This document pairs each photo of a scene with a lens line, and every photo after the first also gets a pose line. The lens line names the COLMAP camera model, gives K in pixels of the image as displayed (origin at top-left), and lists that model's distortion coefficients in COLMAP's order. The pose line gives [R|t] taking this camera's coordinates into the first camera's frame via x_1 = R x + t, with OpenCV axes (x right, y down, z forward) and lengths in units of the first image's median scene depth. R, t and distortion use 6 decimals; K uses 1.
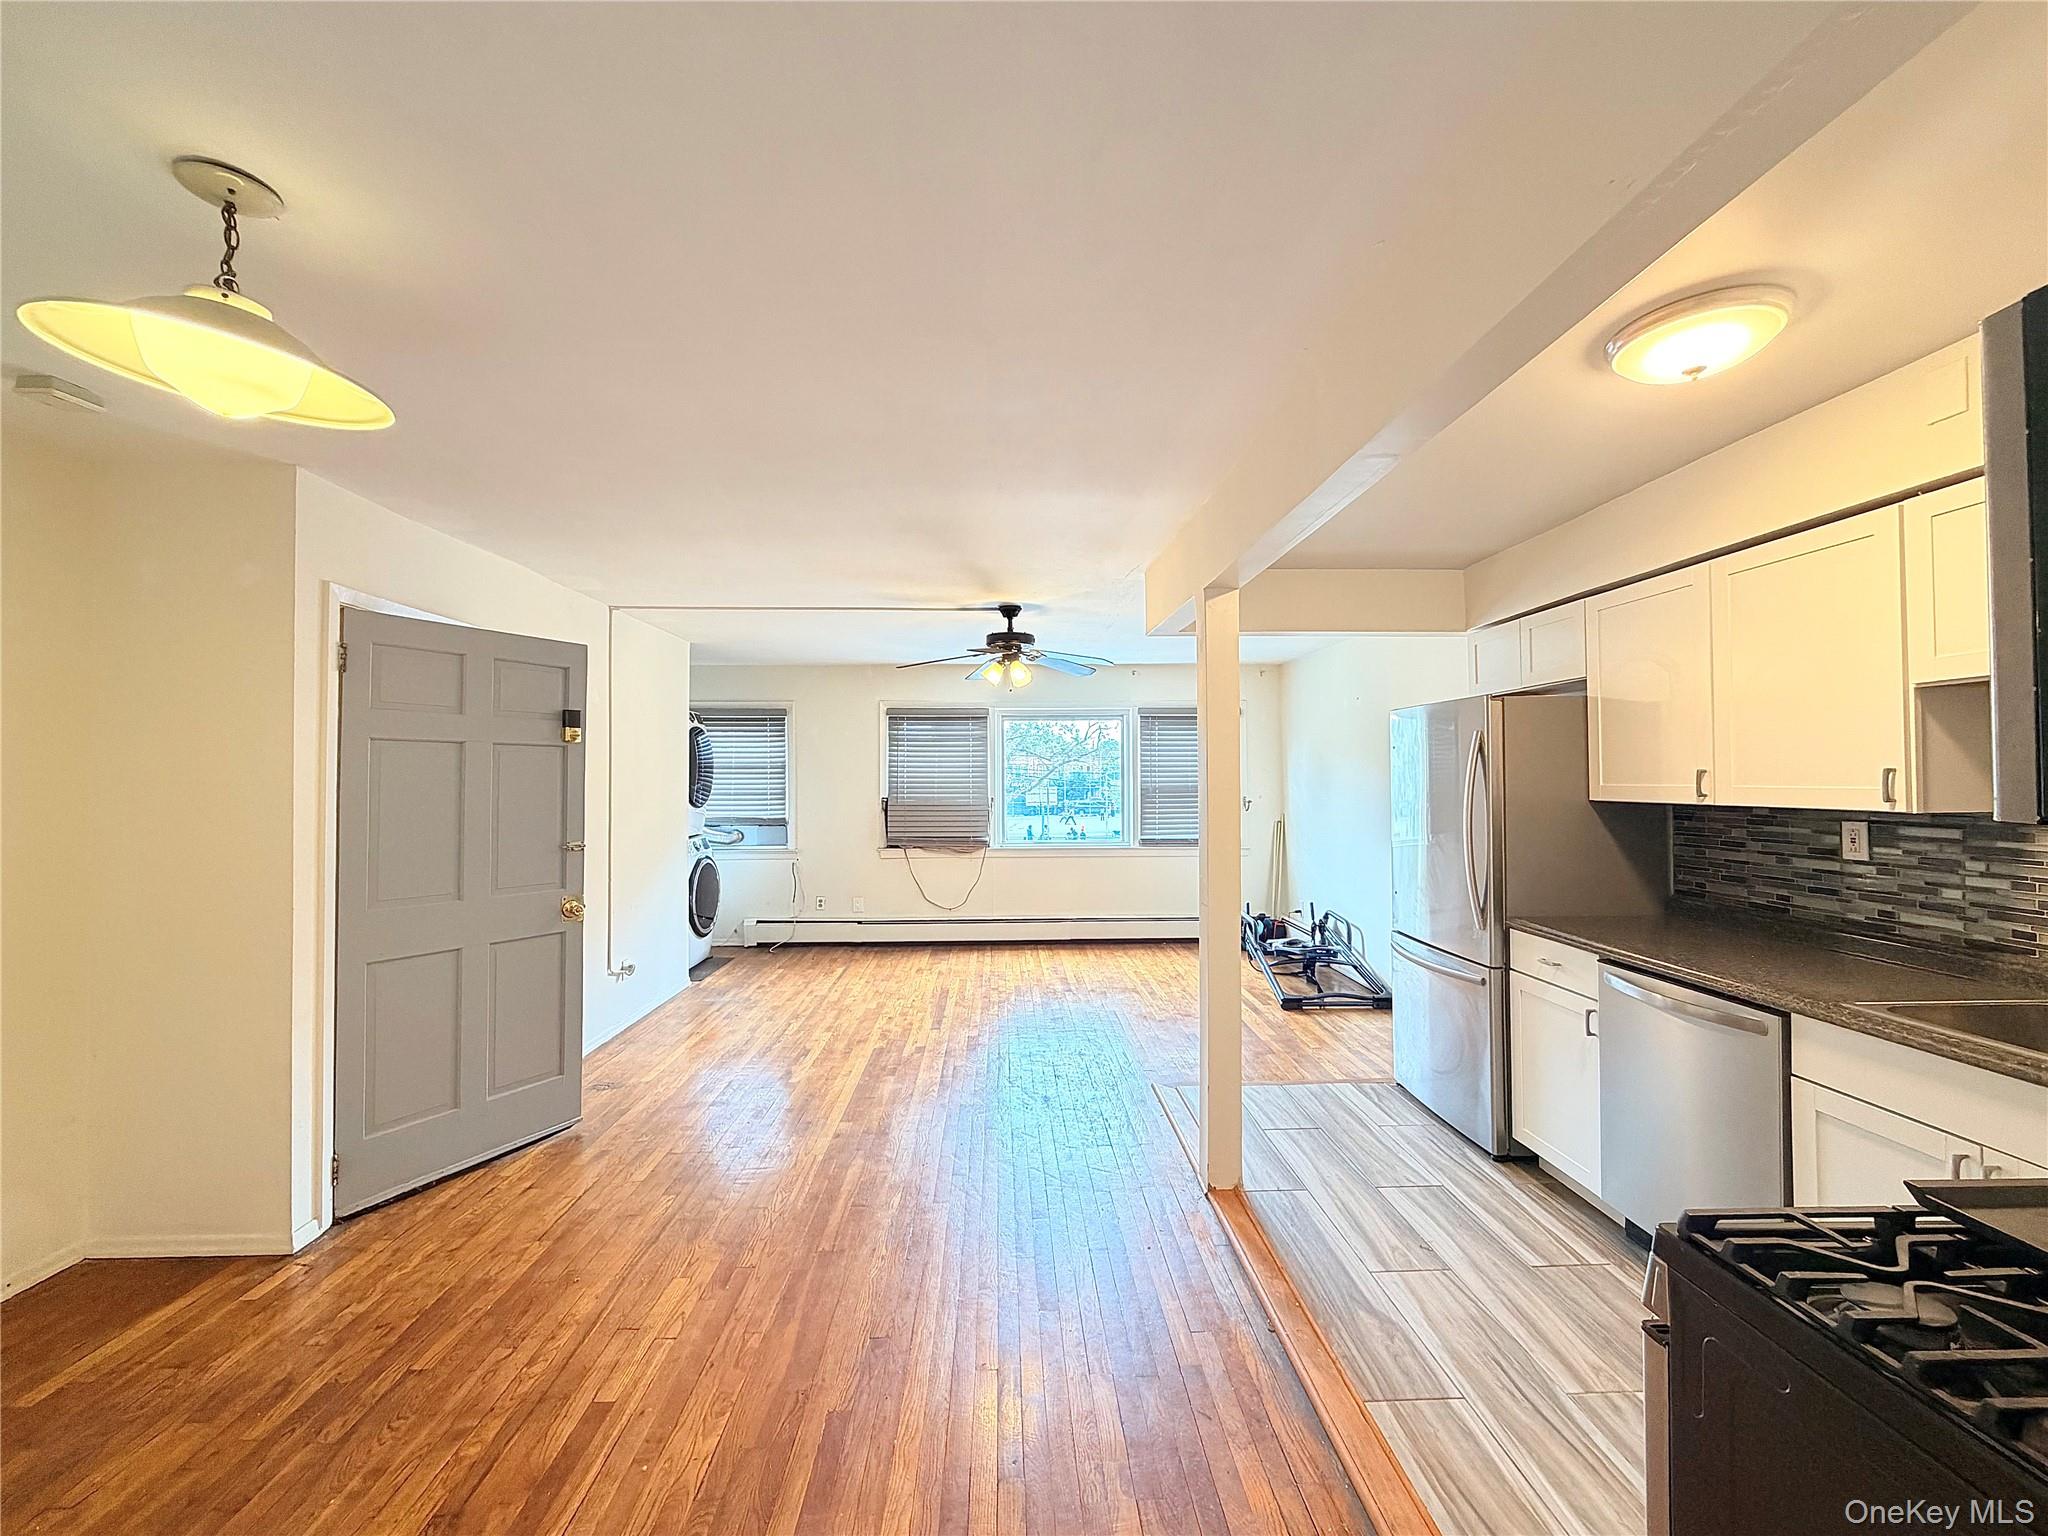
lens RADIAL K [[816.2, 0, 1019.8], [0, 816.2, 768.2], [0, 0, 1]] dist [0.000746, -0.000175]
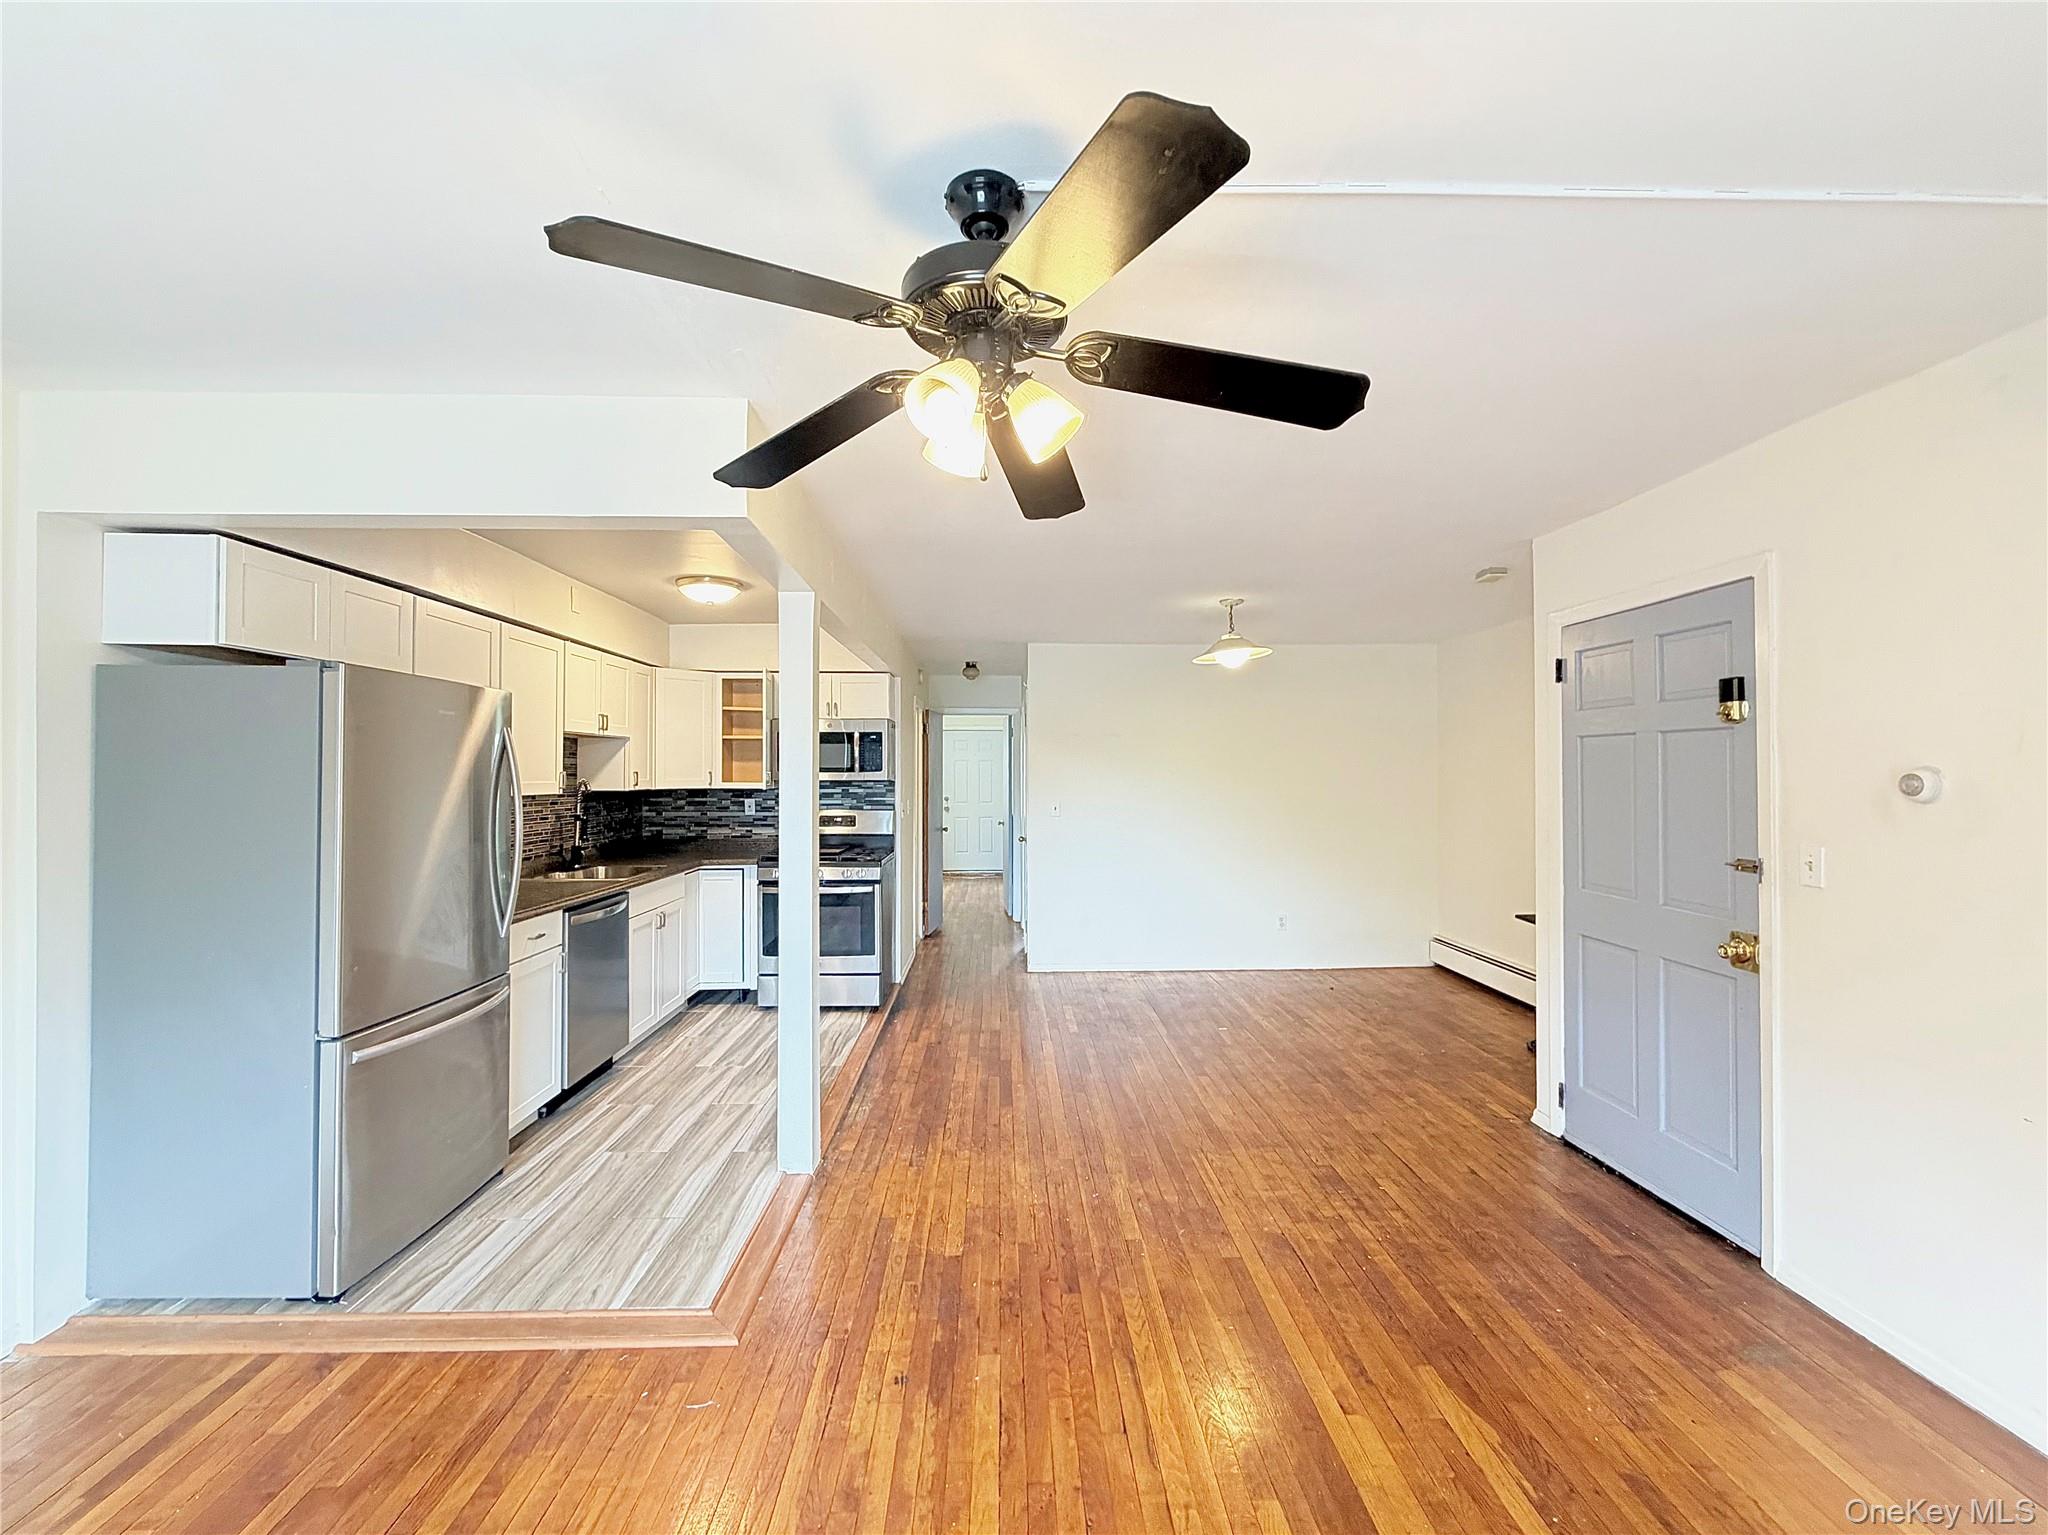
lens RADIAL K [[844.1, 0, 1018.8], [0, 844.1, 768.5], [0, 0, 1]] dist [-0.000381, -0.000242]
pose [[-0.999979, 0.005110, 0.004062, -0.043911], [0.005034, 0.999817, -0.018478, 0.028912], [-0.004156, -0.018457, -0.999821, 2.432673]]
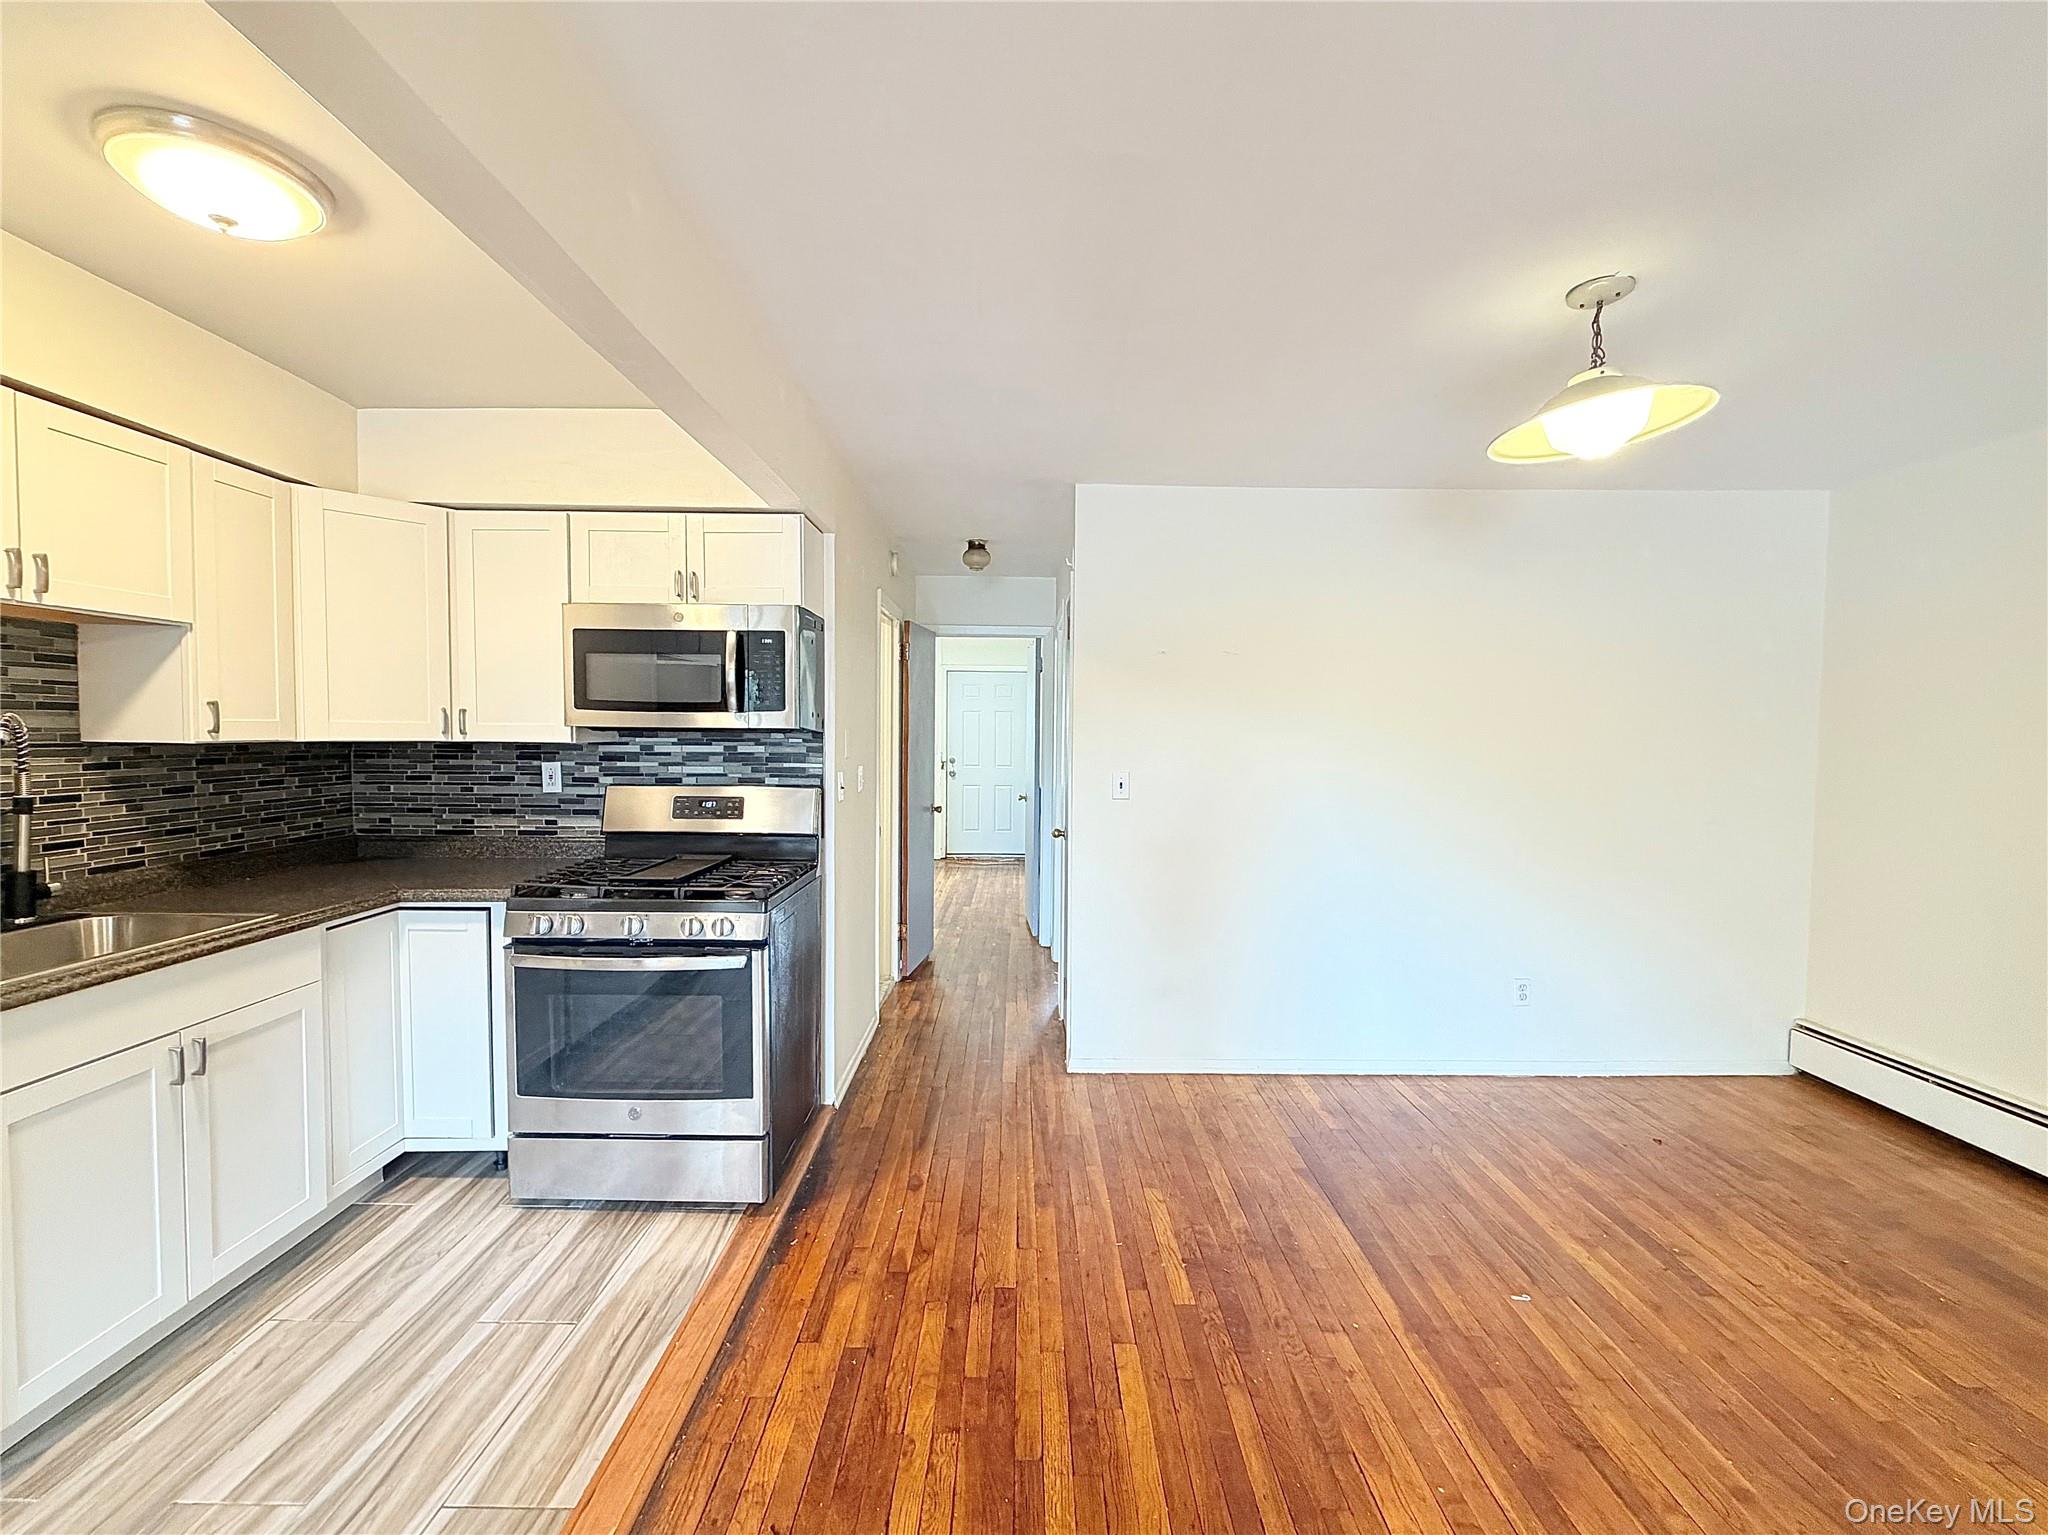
lens RADIAL K [[844.1, 0, 1018.8], [0, 844.1, 768.5], [0, 0, 1]] dist [-0.000381, -0.000242]
pose [[-0.999513, -0.006835, 0.030458, -0.015749], [-0.005938, 0.999549, 0.029445, 0.034417], [-0.030645, 0.029250, -0.999102, 1.330974]]
